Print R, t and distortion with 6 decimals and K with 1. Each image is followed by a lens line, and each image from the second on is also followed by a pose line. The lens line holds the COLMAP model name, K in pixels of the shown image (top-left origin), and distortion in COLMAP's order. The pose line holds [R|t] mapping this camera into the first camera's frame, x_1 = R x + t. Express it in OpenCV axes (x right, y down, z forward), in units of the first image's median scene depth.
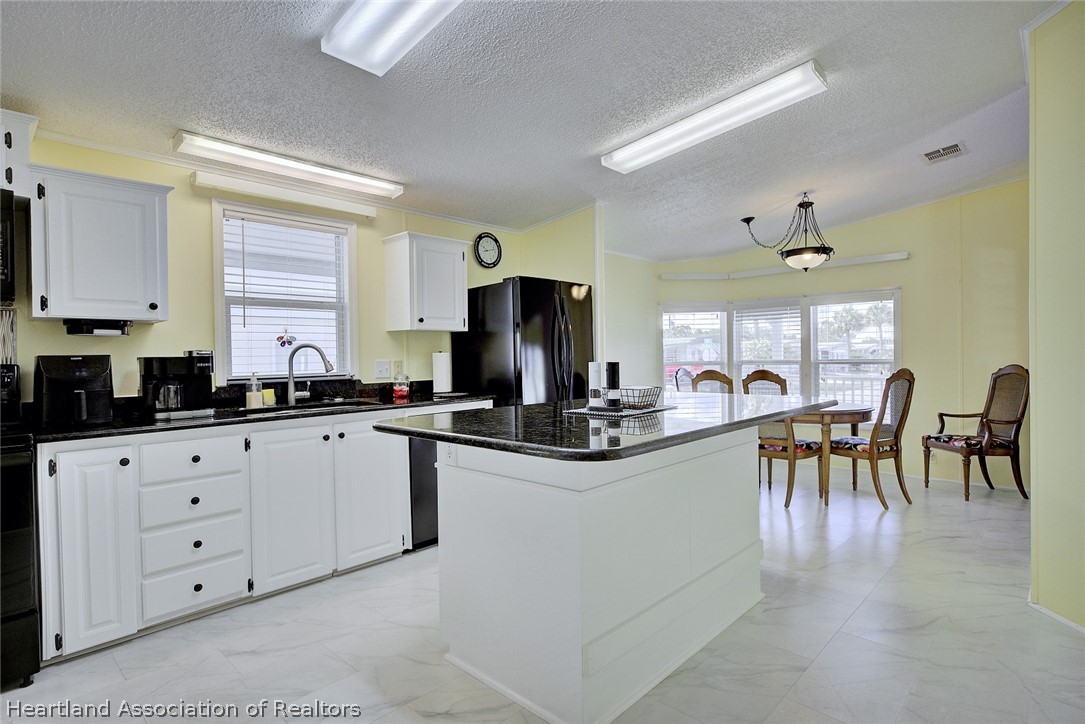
lens RADIAL K [[551.1, 0, 540.9], [0, 551.1, 367.0], [0, 0, 1]] dist [-0.010645, 0.000258]
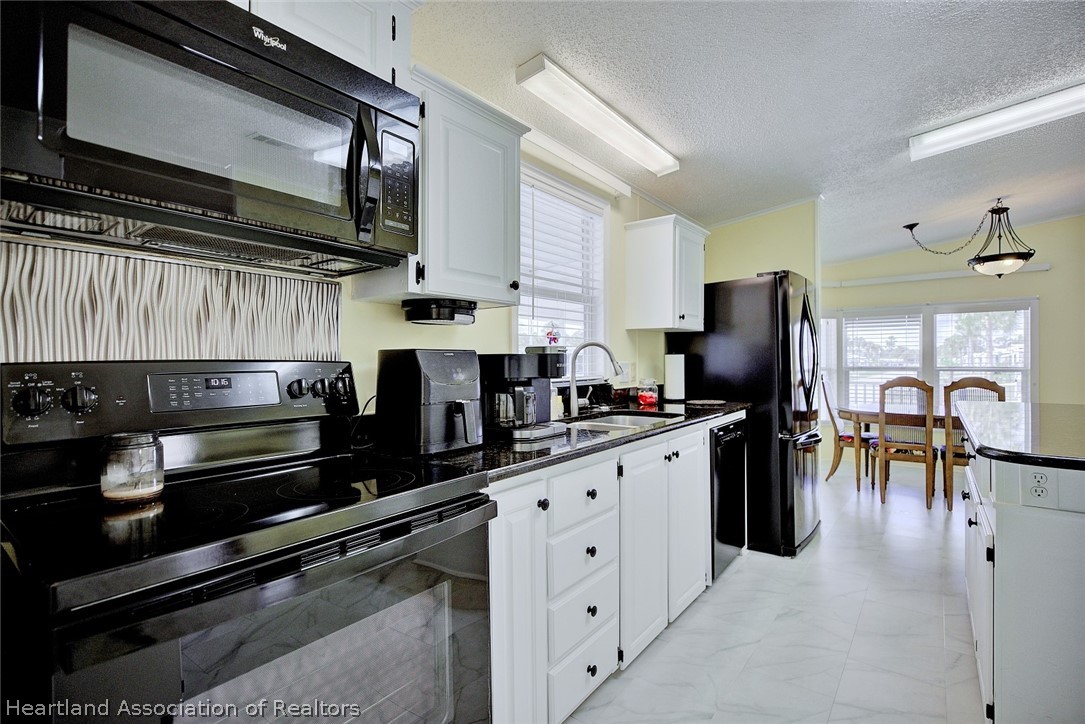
lens RADIAL K [[505.0, 0, 545.1], [0, 505.0, 360.5], [0, 0, 1]] dist [-0.004290, 0.000886]
pose [[0.995132, 0.013151, 0.097669, -0.470000], [-0.011258, 0.999738, -0.019906, 0.002423], [-0.097905, 0.018710, 0.995020, 0.205665]]
